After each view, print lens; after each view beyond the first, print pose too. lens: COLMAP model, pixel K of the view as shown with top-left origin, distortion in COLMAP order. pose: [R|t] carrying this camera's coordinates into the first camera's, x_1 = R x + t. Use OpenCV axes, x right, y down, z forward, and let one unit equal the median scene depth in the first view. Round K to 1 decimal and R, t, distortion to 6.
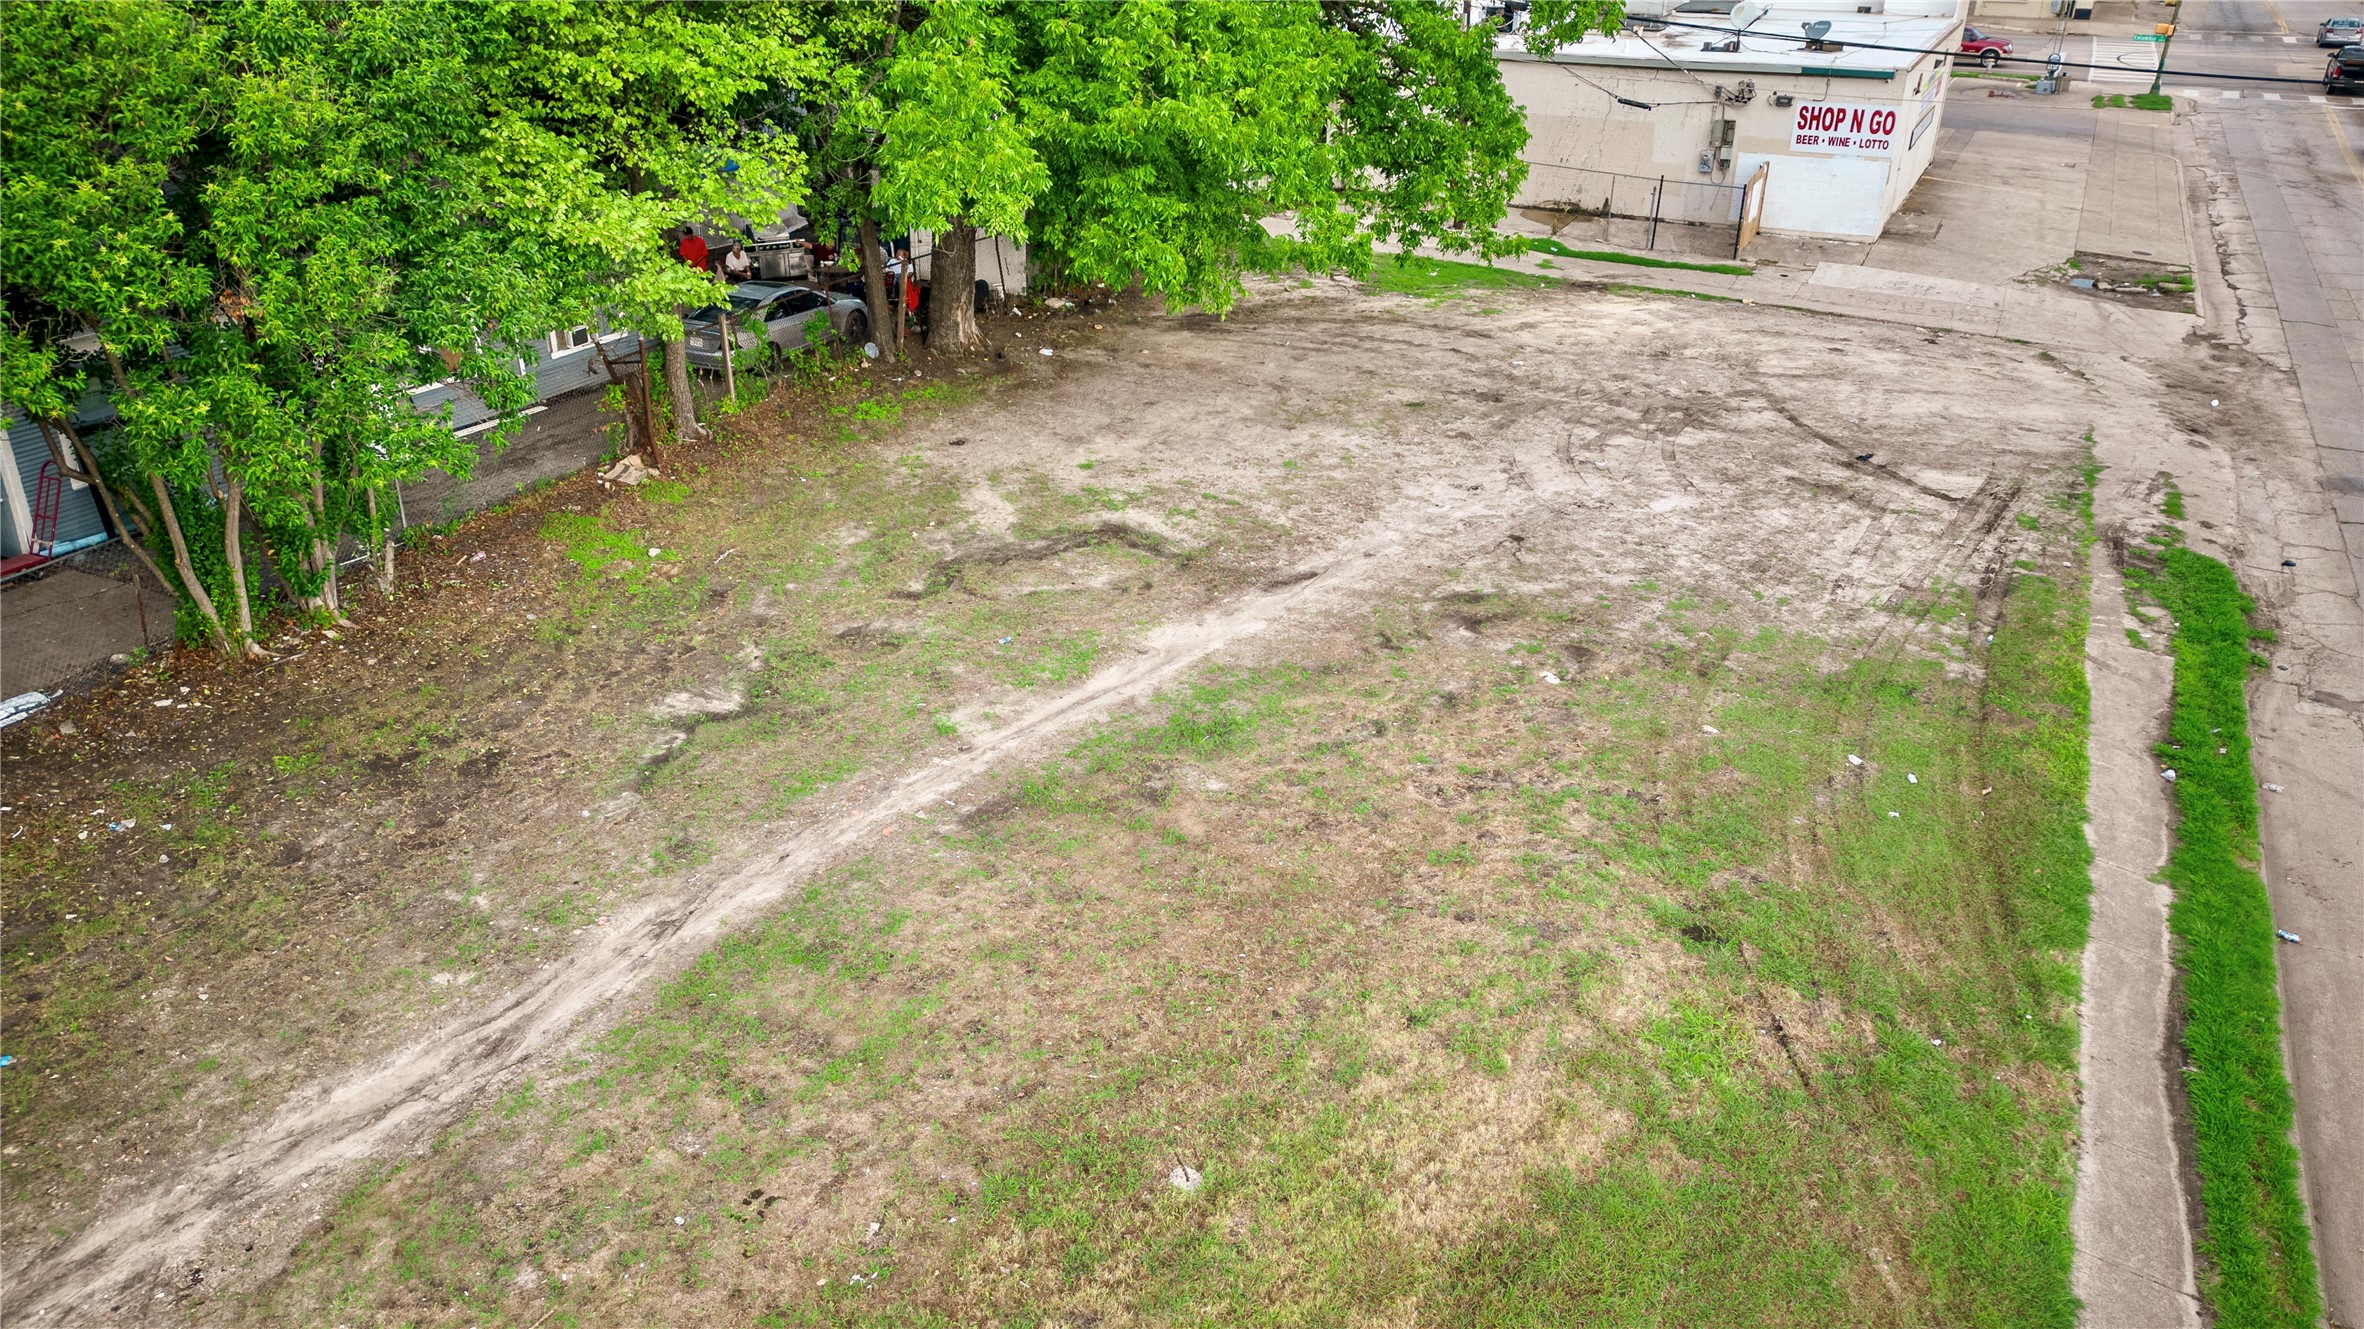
lens RADIAL K [[1647.1, 0, 1182.0], [0, 1647.1, 664.5], [0, 0, 1]] dist [0.102263, -0.116894]
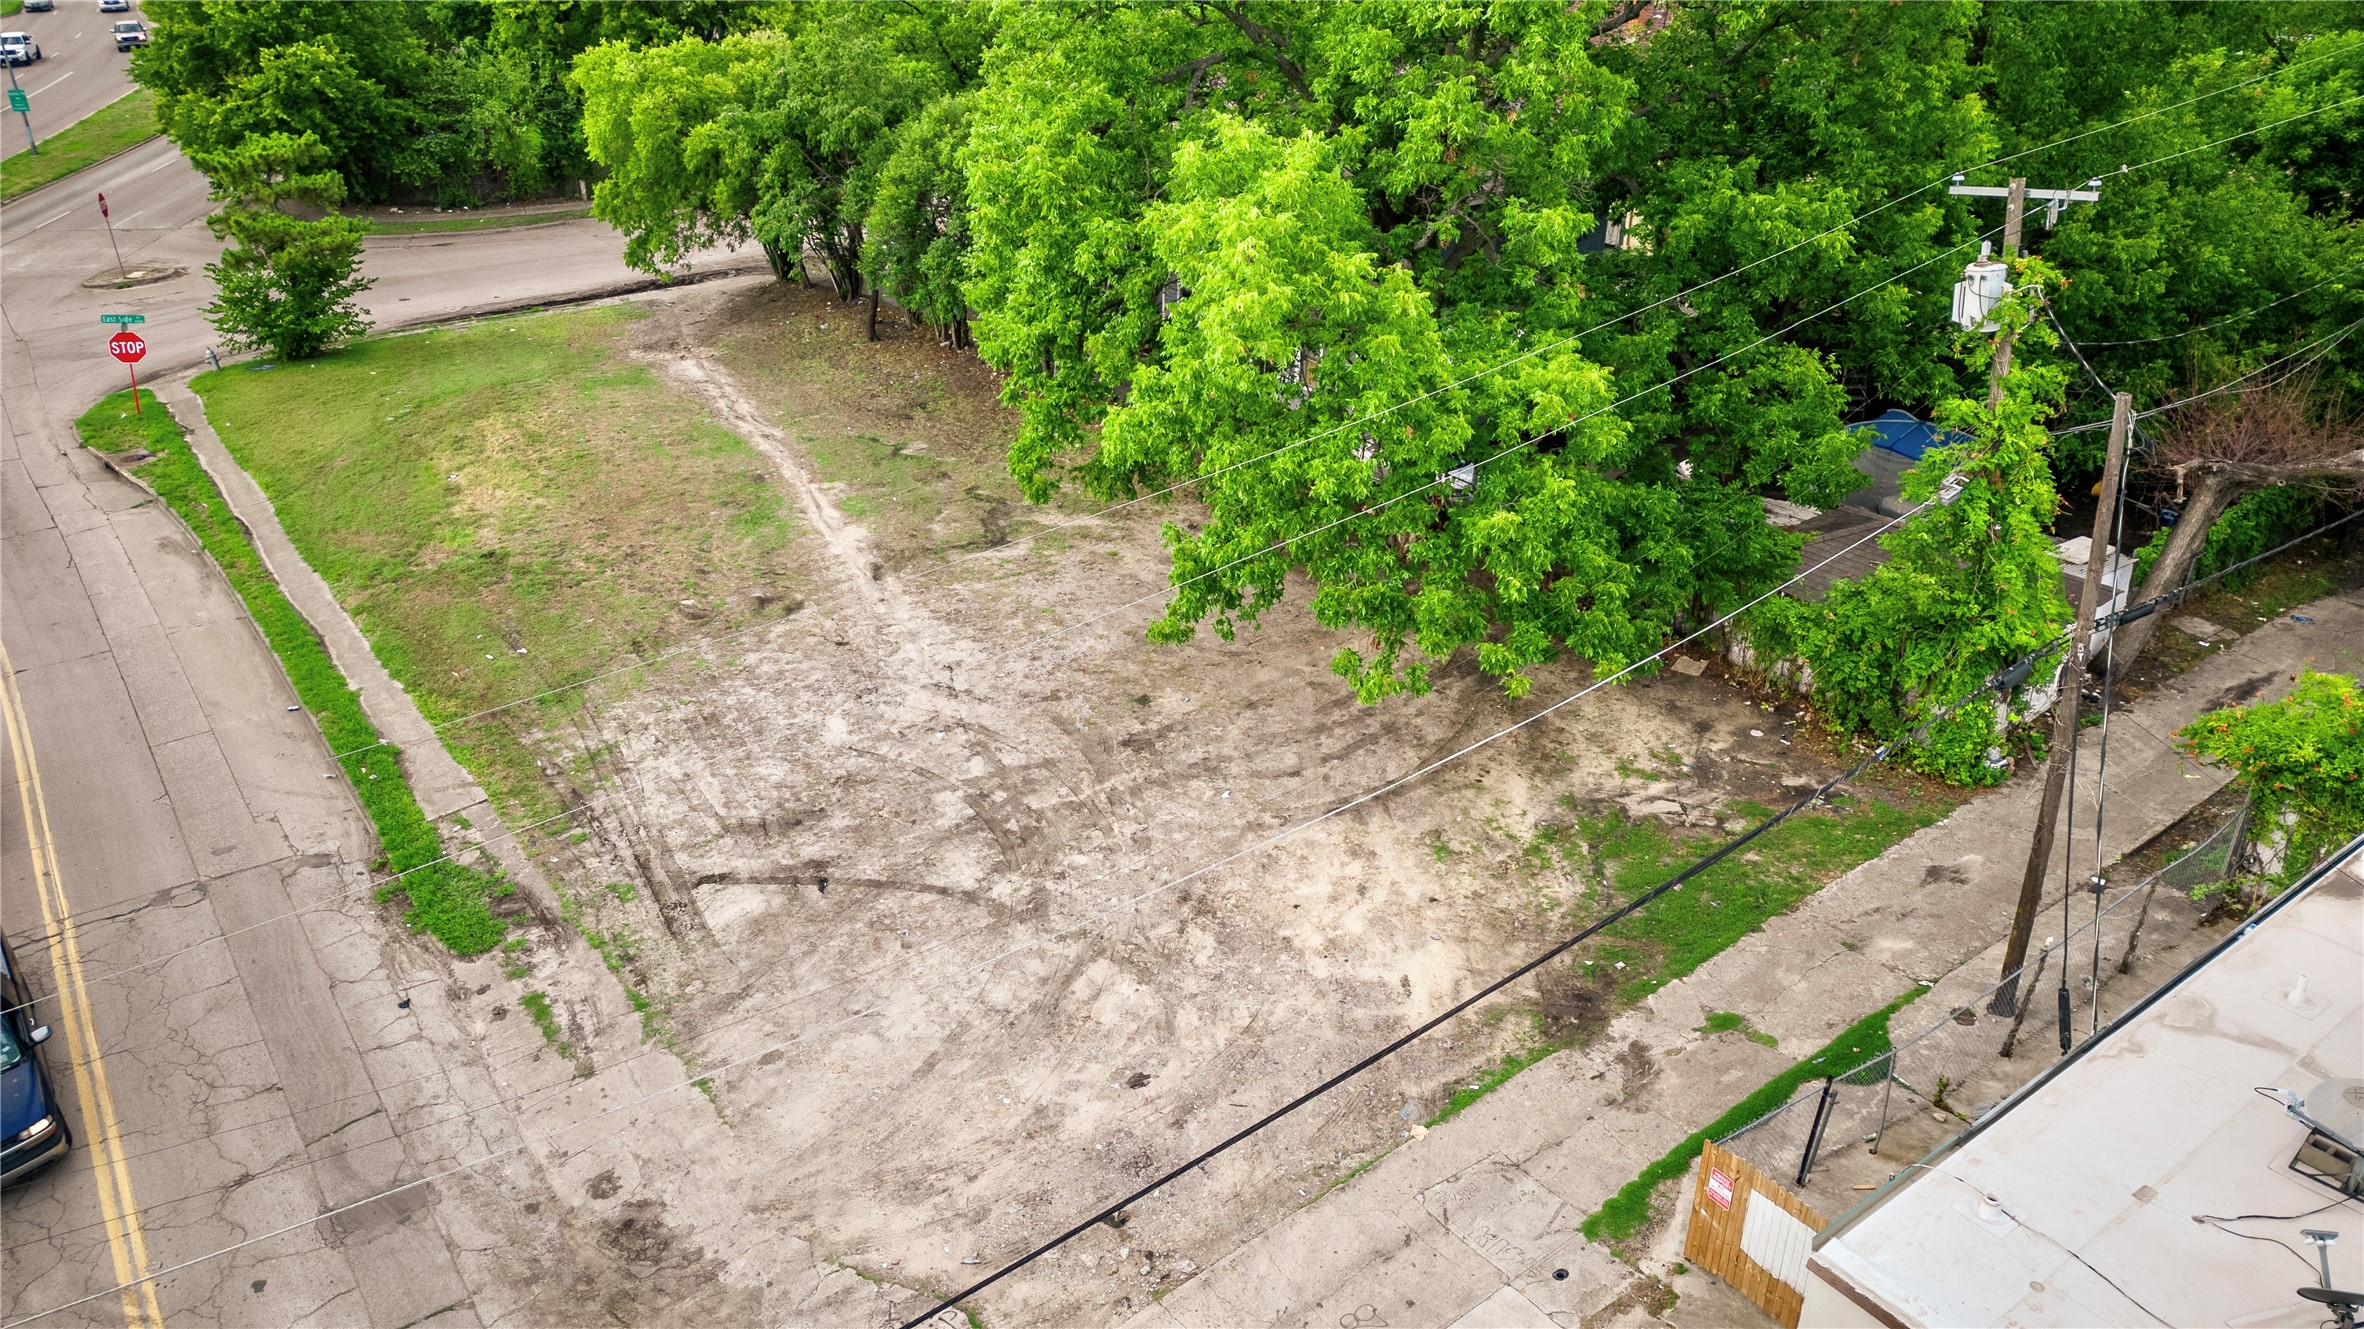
lens RADIAL K [[1647.1, 0, 1182.0], [0, 1647.1, 664.5], [0, 0, 1]] dist [0.102263, -0.116894]
pose [[-0.445747, 0.406844, -0.797363, 1.253783], [-0.387539, 0.715241, 0.581587, -1.037477], [0.806922, 0.568250, -0.161149, 1.528597]]
